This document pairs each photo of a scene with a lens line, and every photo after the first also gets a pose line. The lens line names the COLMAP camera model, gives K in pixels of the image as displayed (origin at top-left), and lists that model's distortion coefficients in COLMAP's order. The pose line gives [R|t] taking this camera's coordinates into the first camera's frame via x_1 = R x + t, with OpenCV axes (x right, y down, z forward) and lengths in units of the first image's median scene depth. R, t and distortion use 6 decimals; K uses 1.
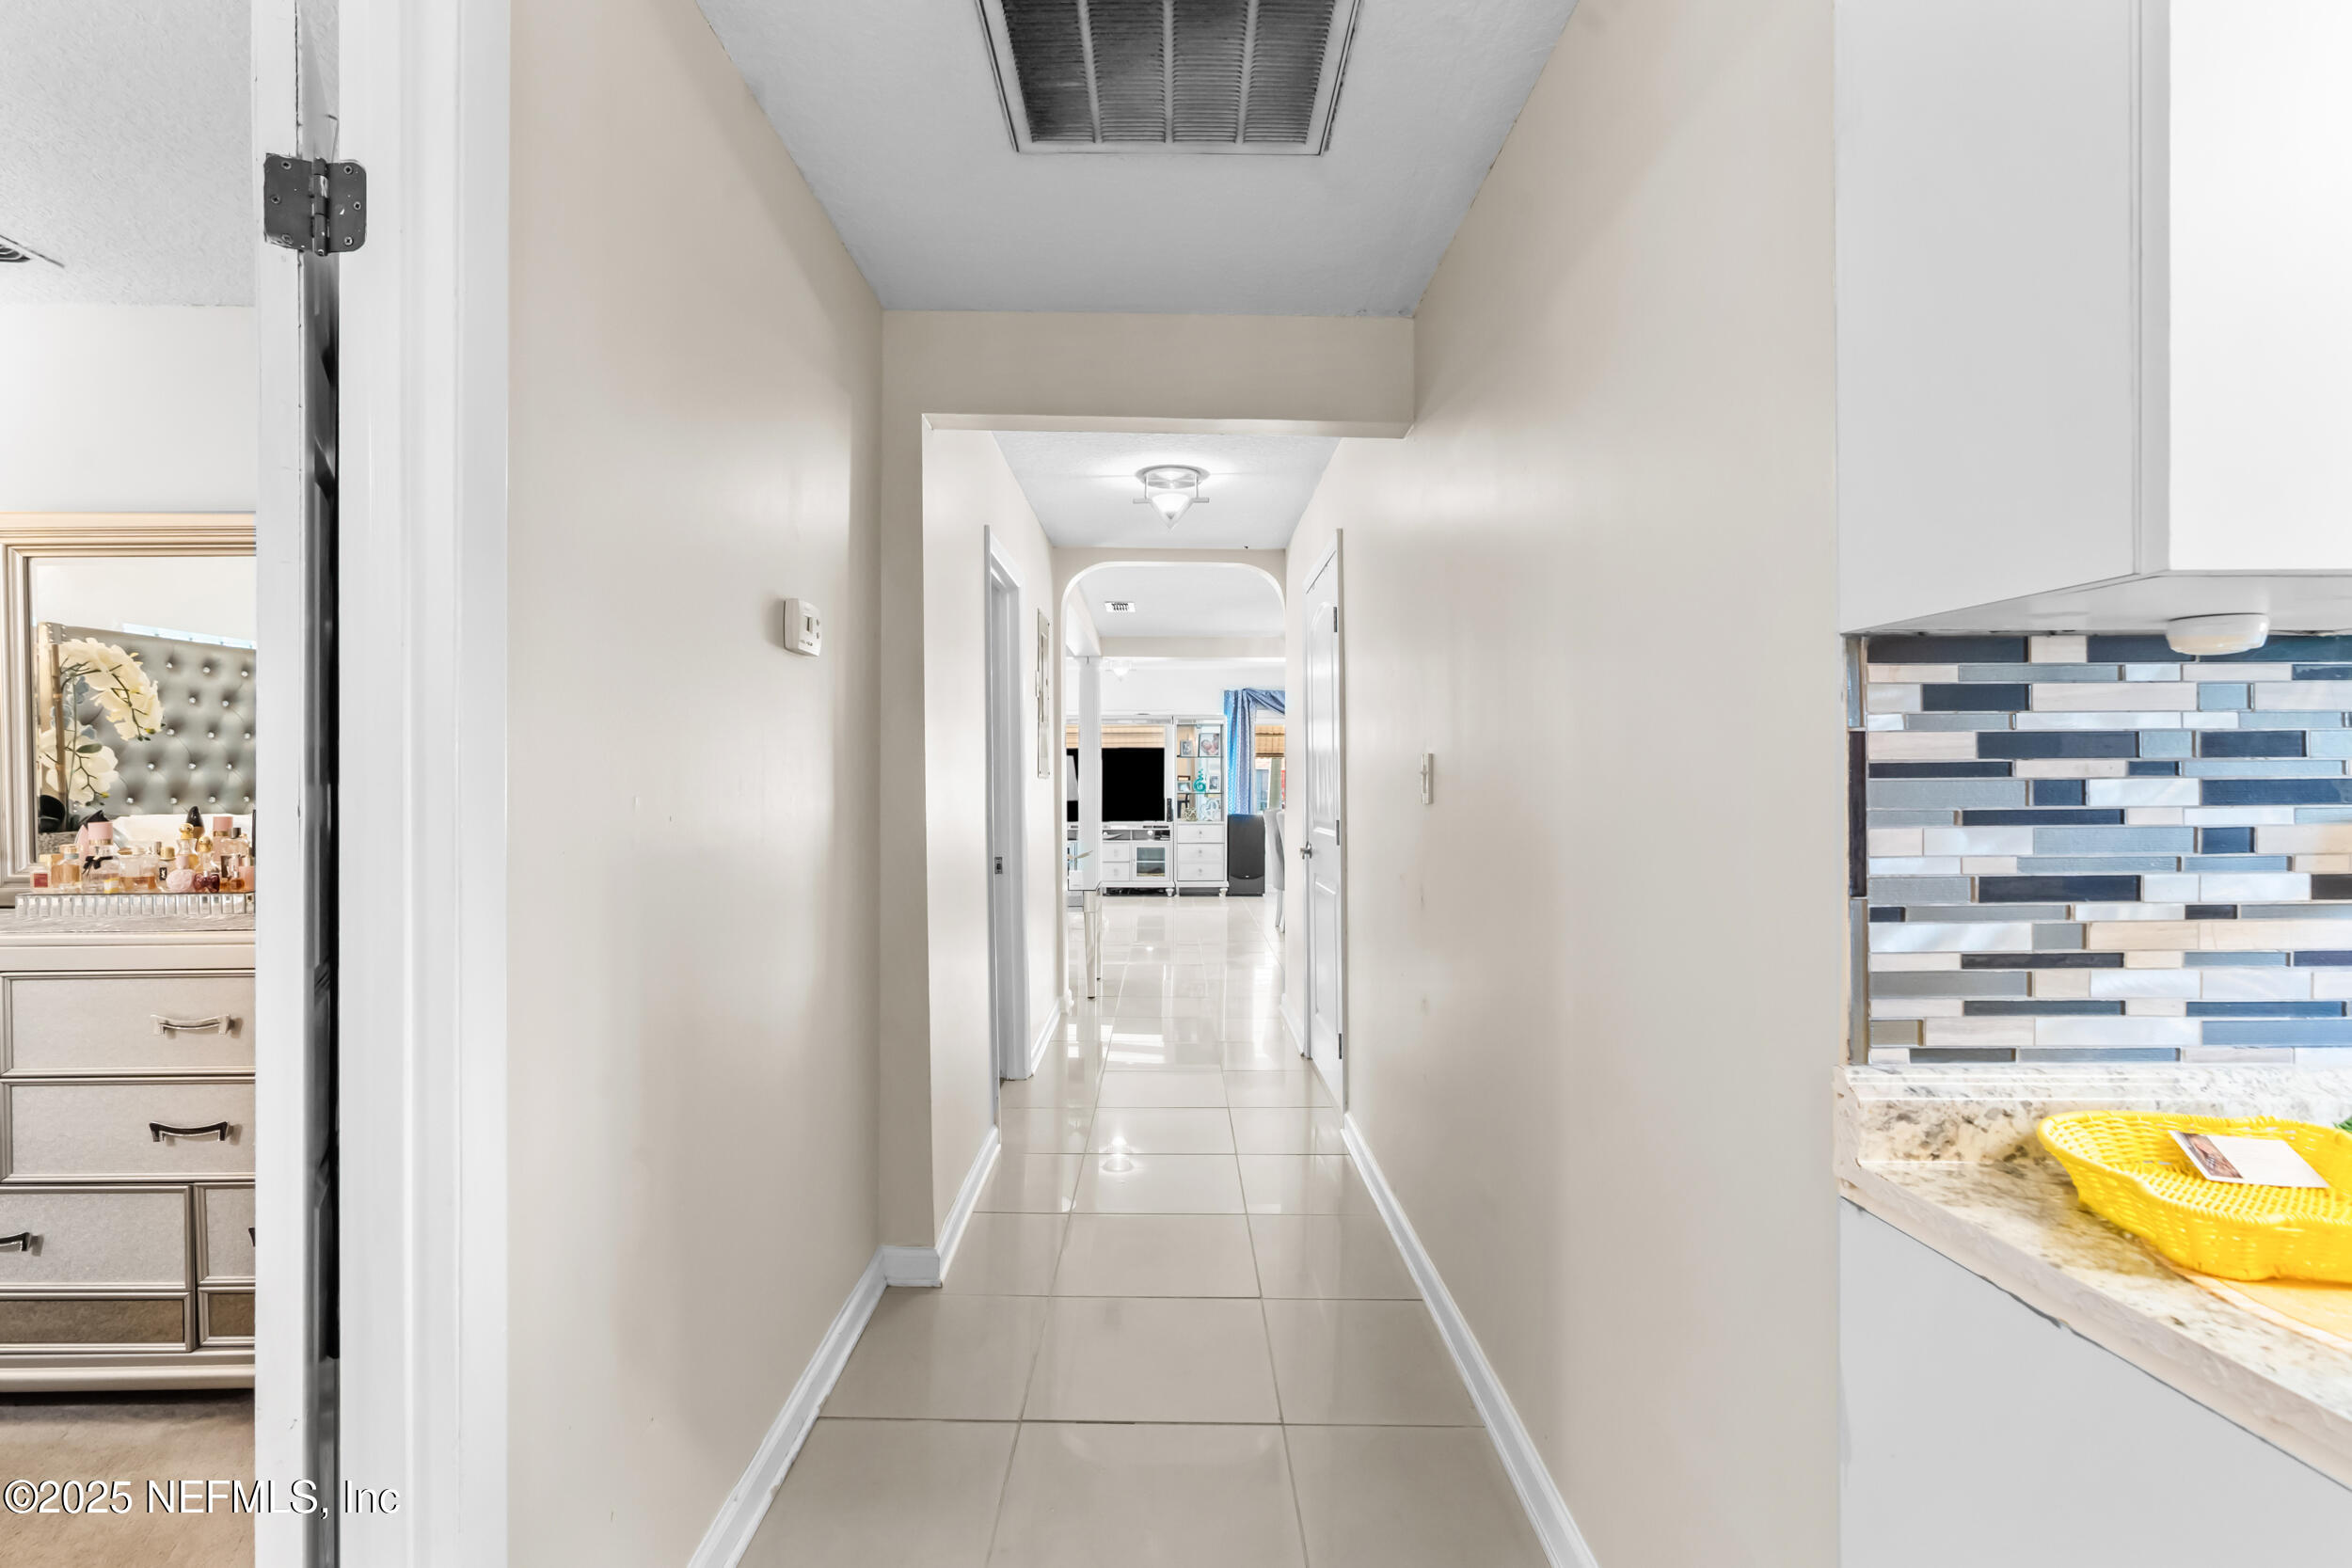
lens RADIAL K [[1076.6, 0, 1182.1], [0, 1076.6, 769.7], [0, 0, 1]] dist [-0.000963, 0.000849]
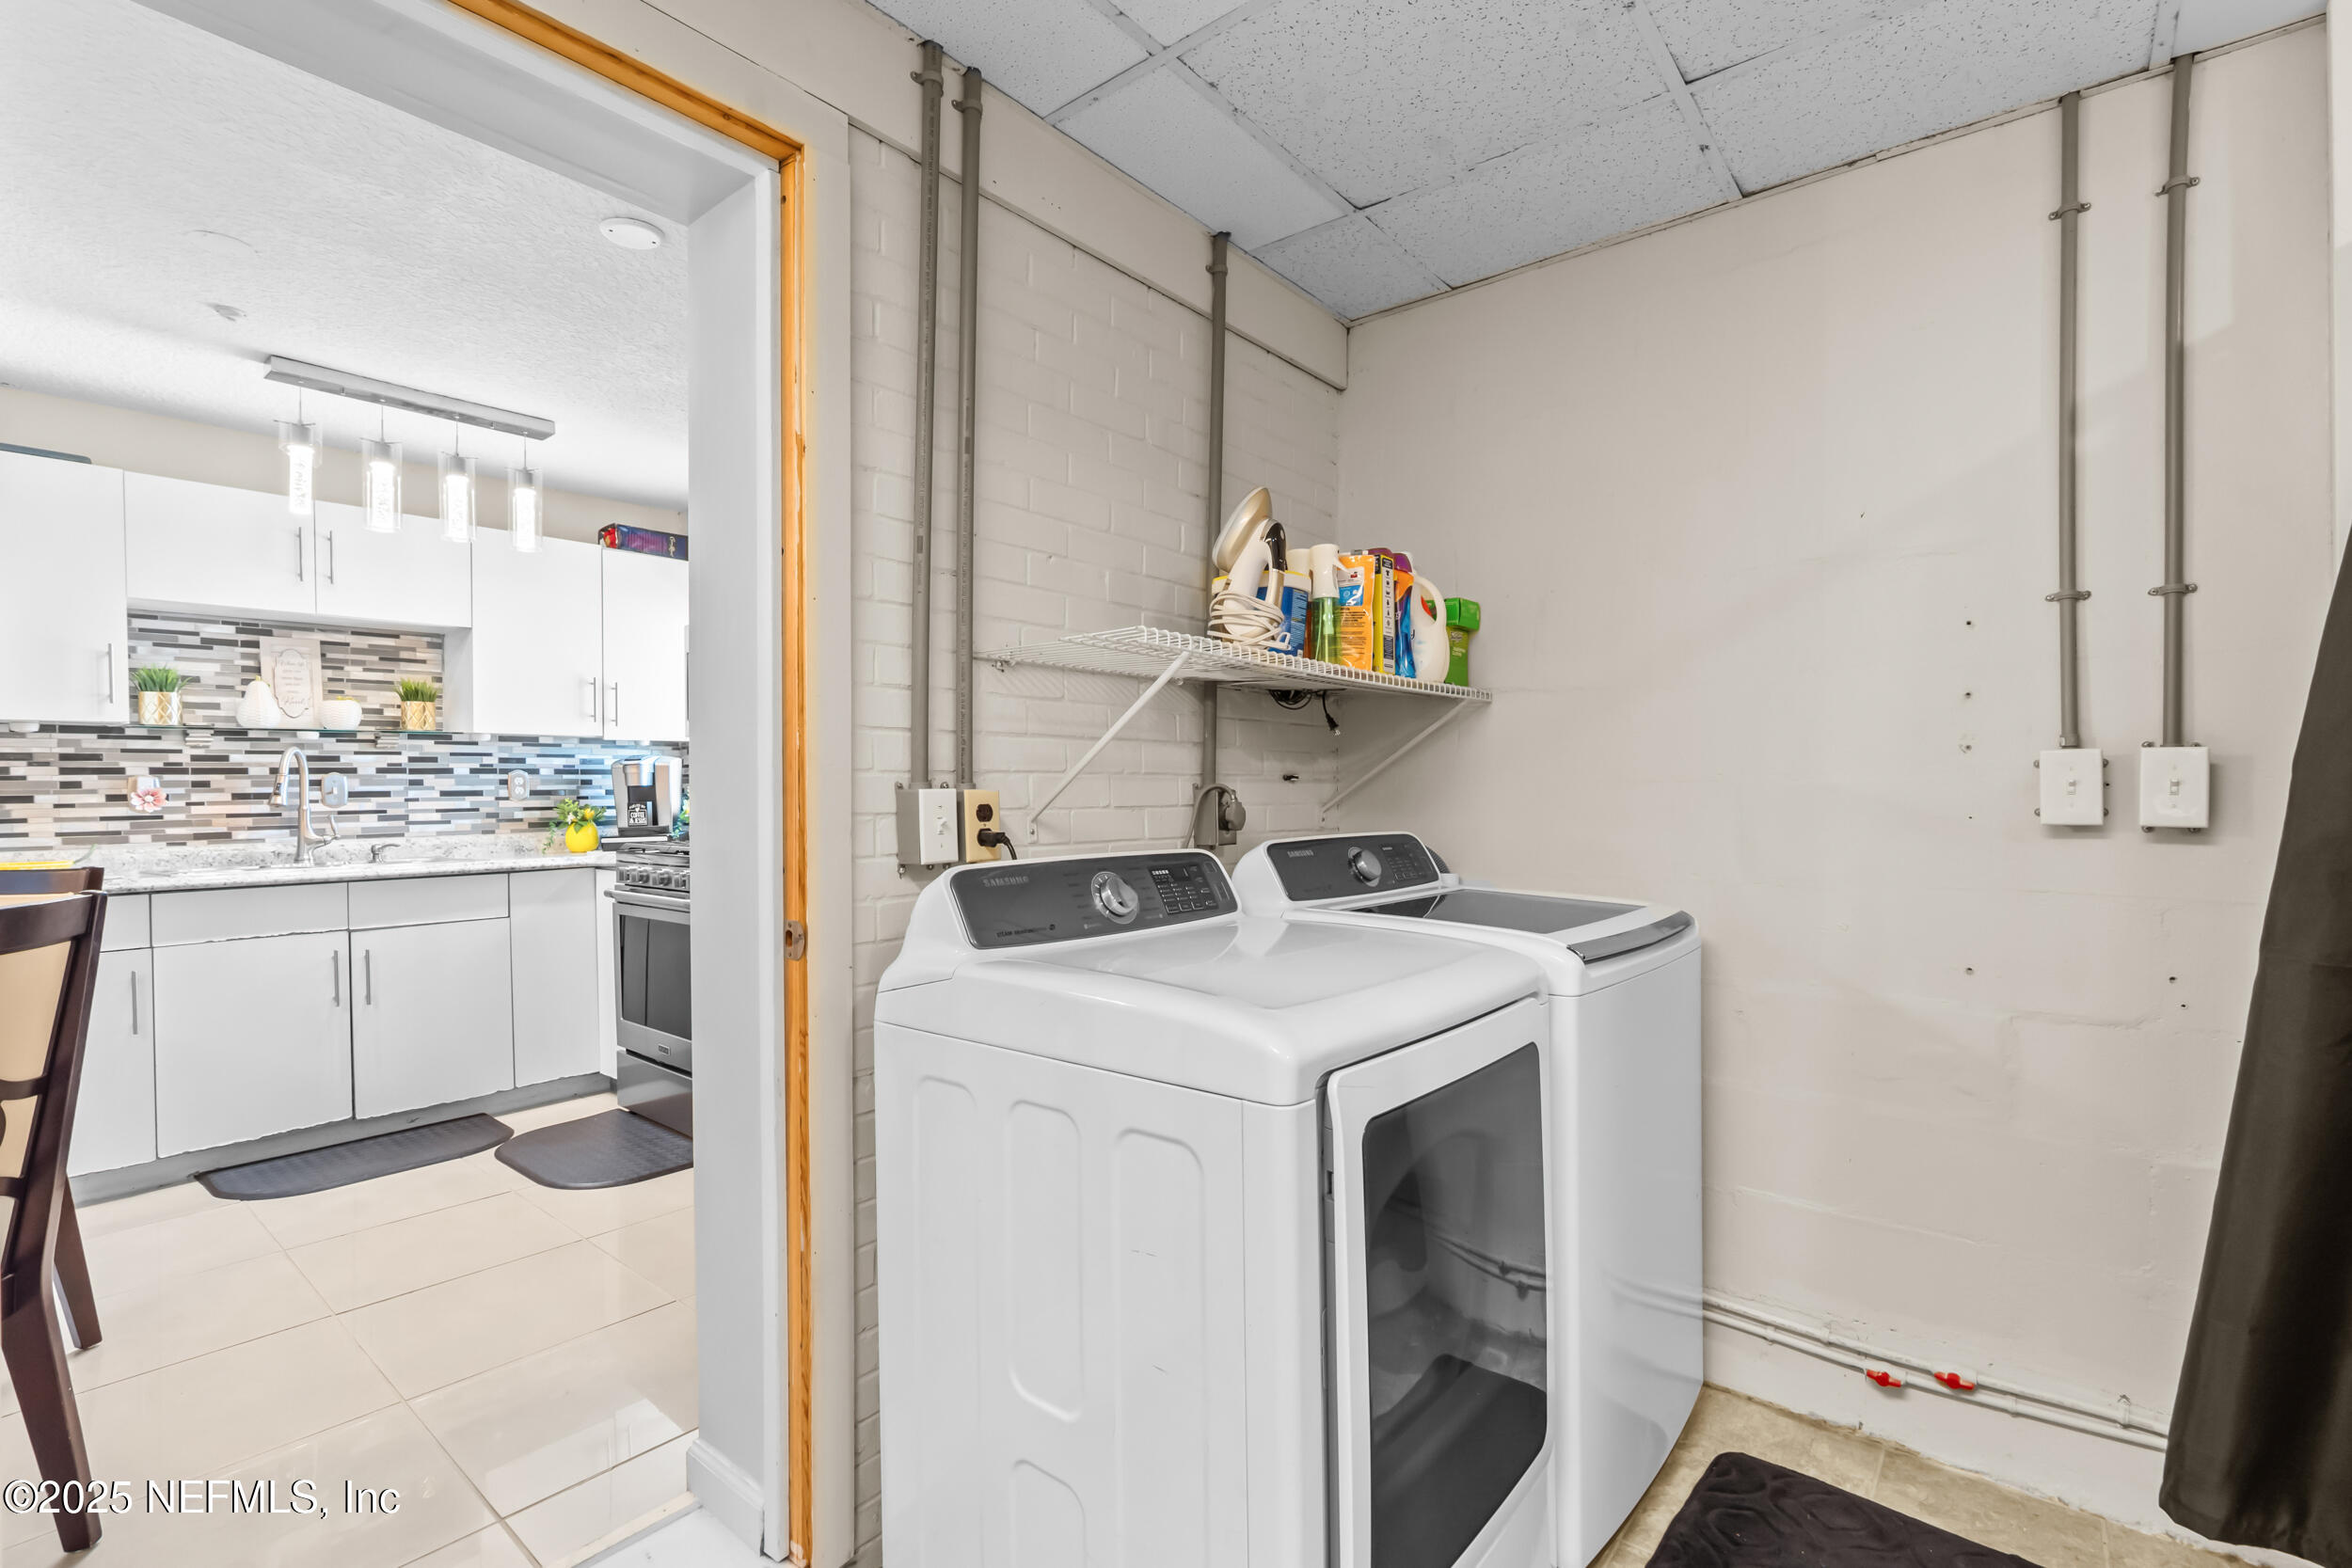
lens RADIAL K [[1076.6, 0, 1178.6], [0, 1076.6, 790.8], [0, 0, 1]] dist [-0.000963, 0.000849]
pose [[0.652815, -0.009325, 0.757460, 0.676082], [0.003842, 0.999952, 0.009000, 0.066269], [-0.757507, -0.002965, 0.652820, -3.929125]]
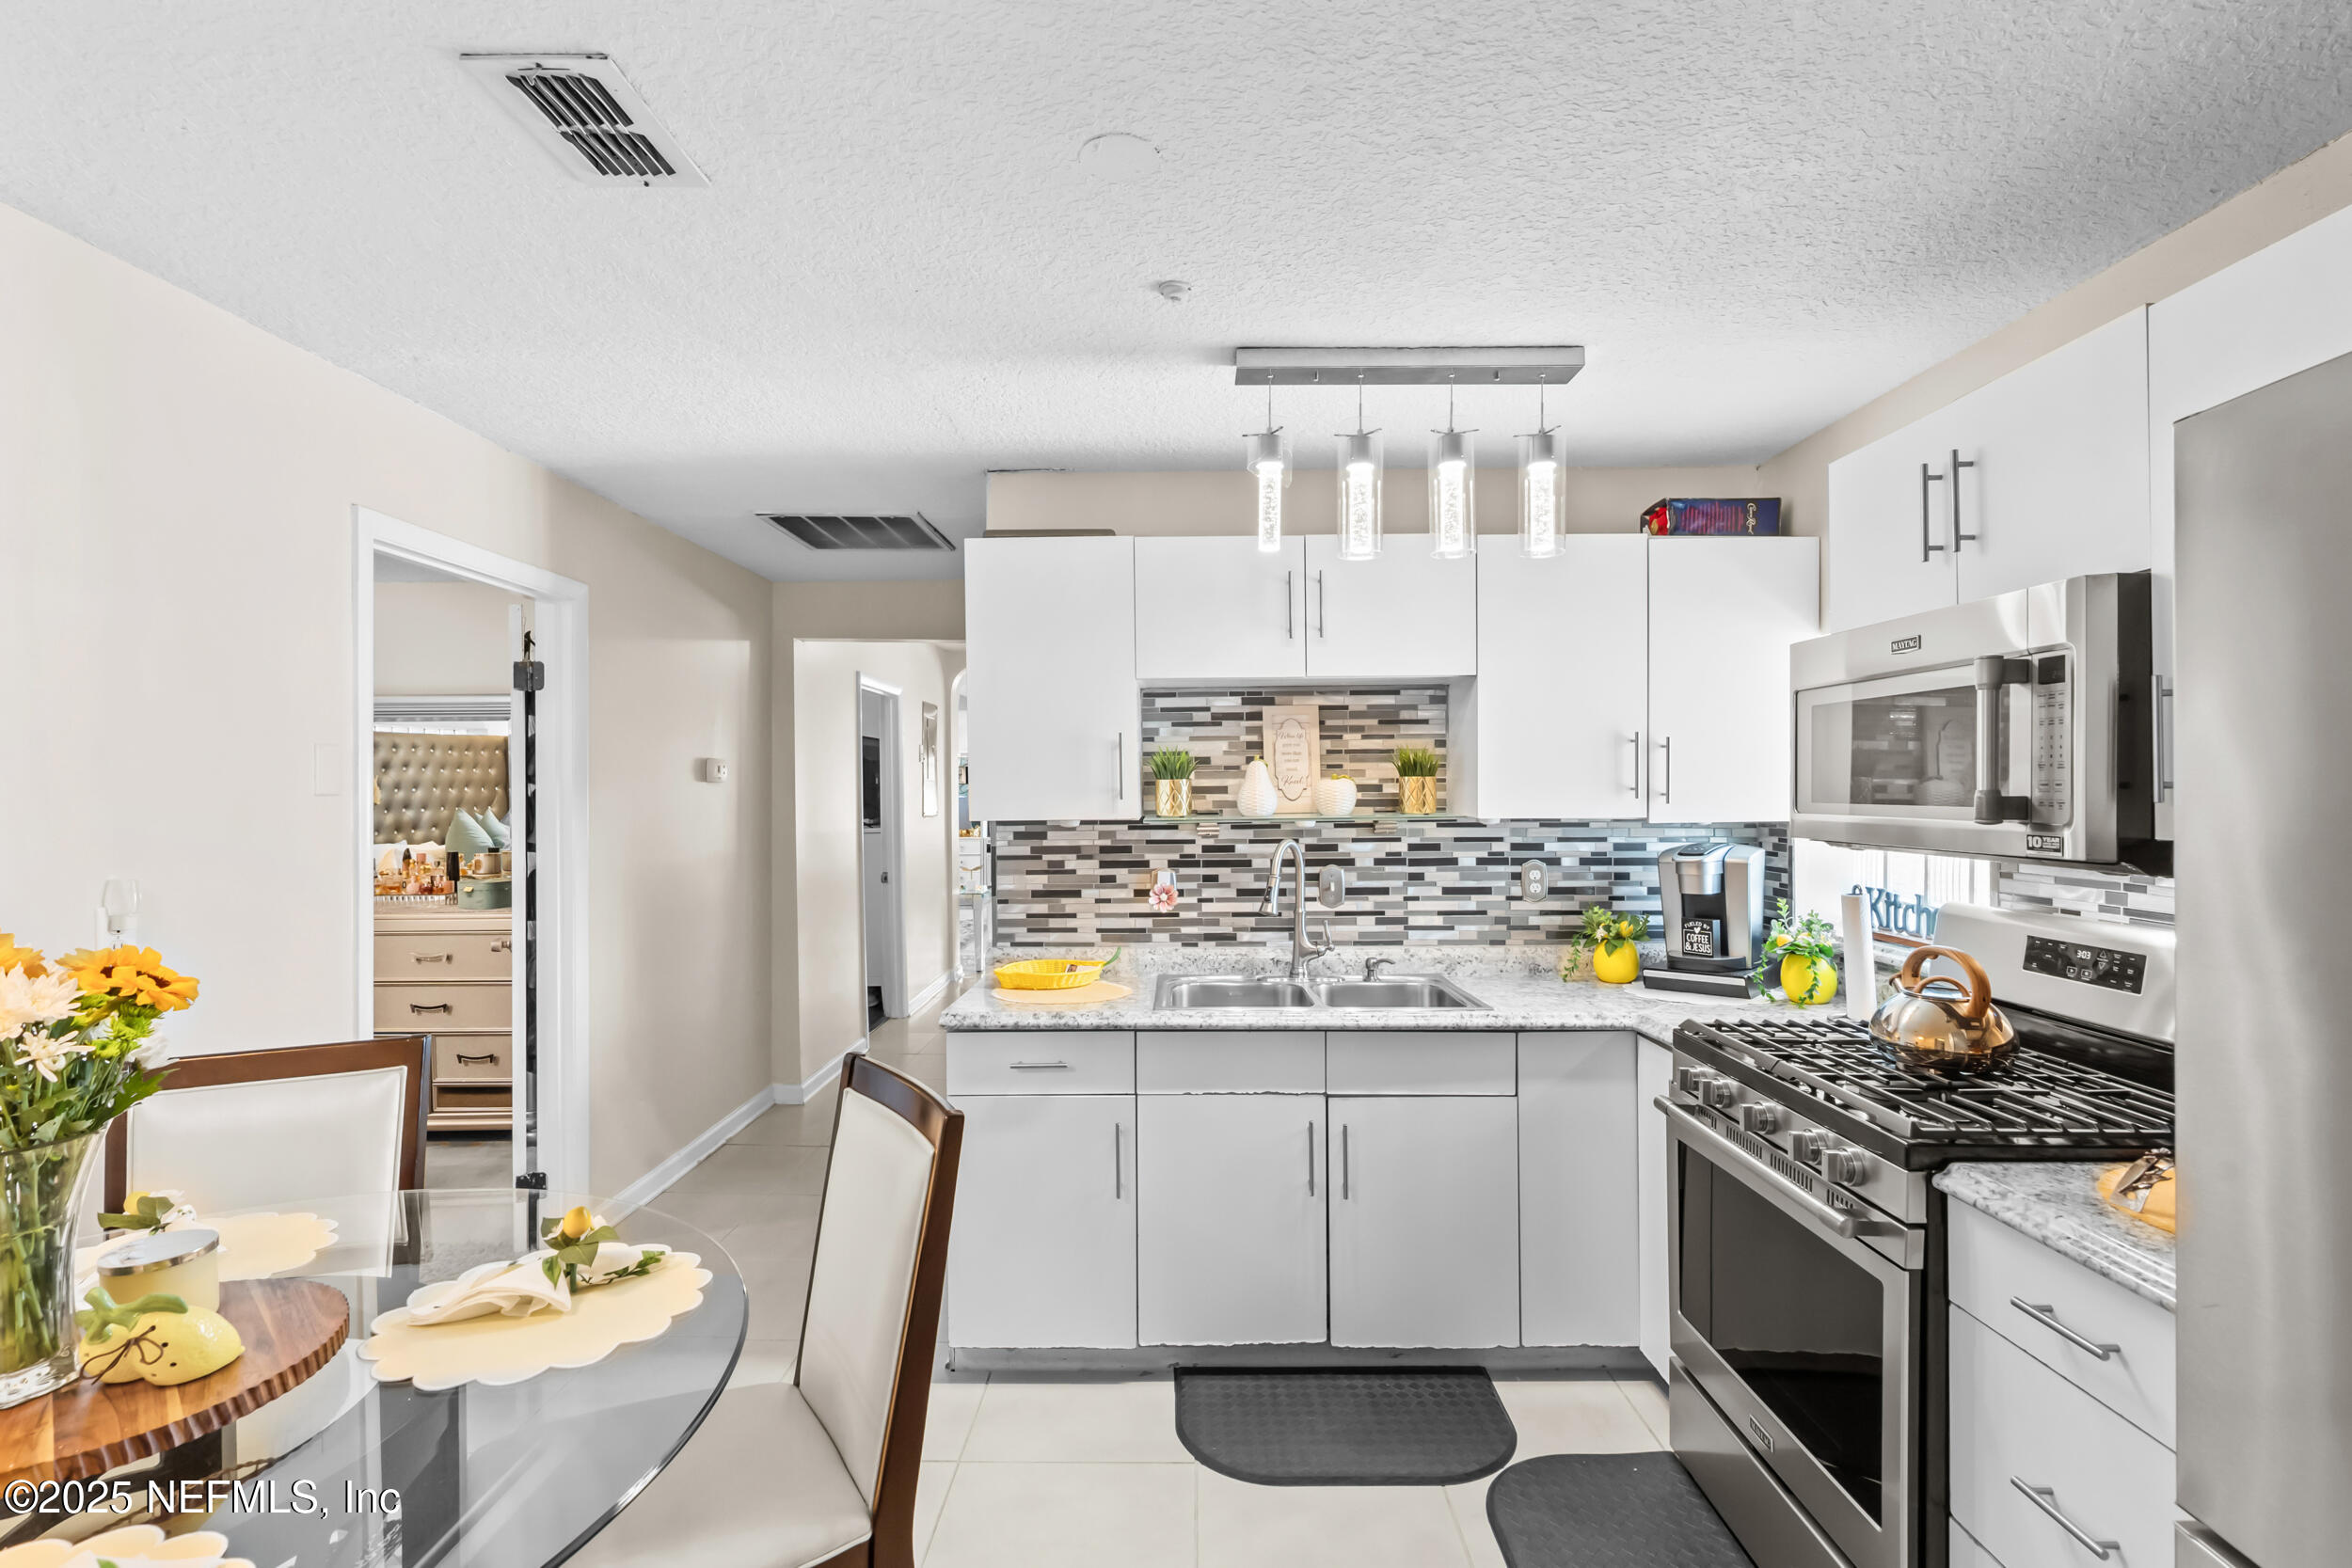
lens RADIAL K [[1076.6, 0, 1170.5], [0, 1076.6, 782.5], [0, 0, 1]] dist [-0.000963, 0.000849]
pose [[0.999467, -0.002211, -0.032573, 1.268350], [0.002478, 0.999964, 0.008147, -0.253453], [0.032554, -0.008223, 0.999436, -2.255433]]
